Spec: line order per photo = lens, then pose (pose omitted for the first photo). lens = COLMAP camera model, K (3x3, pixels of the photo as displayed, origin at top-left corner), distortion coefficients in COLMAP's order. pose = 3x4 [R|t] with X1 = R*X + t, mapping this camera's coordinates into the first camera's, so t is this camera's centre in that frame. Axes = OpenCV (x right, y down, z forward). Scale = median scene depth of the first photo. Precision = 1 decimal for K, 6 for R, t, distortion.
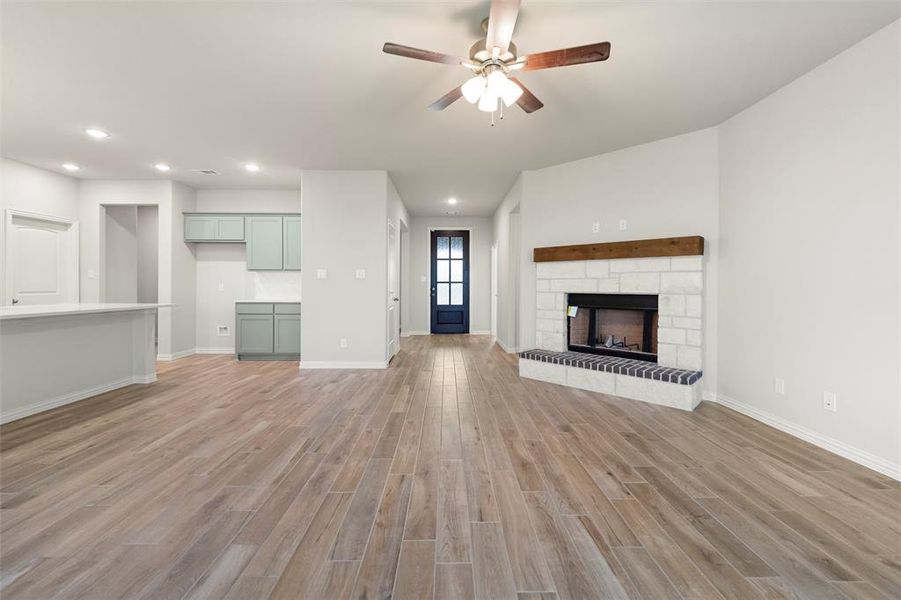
lens RADIAL K [[367.4, 0, 449.2], [0, 367.4, 286.5], [0, 0, 1]] dist [-0.000702, -0.000237]
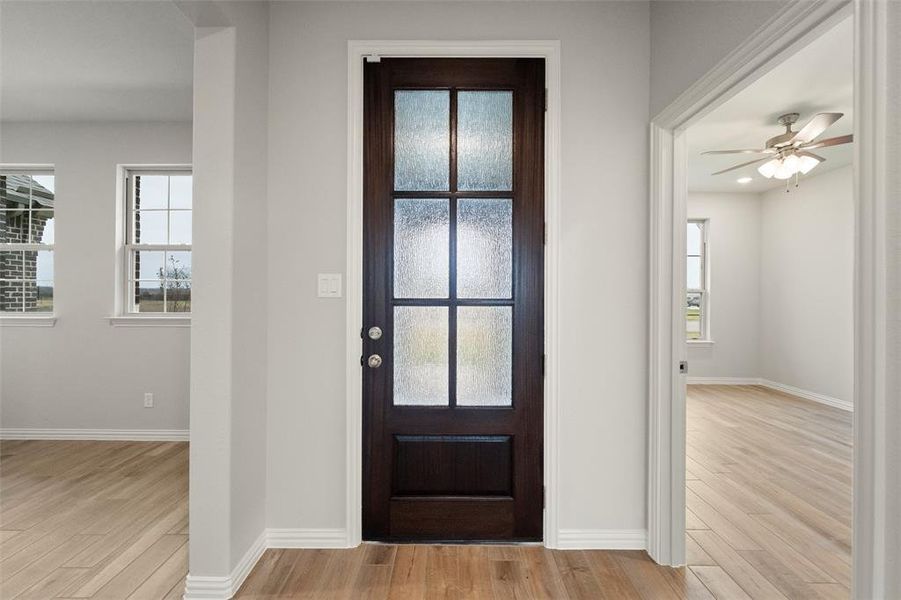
lens RADIAL K [[342.4, 0, 453.9], [0, 342.4, 297.5], [0, 0, 1]] dist [-0.014072, -0.000216]
pose [[0.999982, 0.004259, 0.004321, 0.003611], [-0.004222, 0.999956, -0.008394, -0.025365], [-0.004356, 0.008375, 0.999955, 1.629232]]
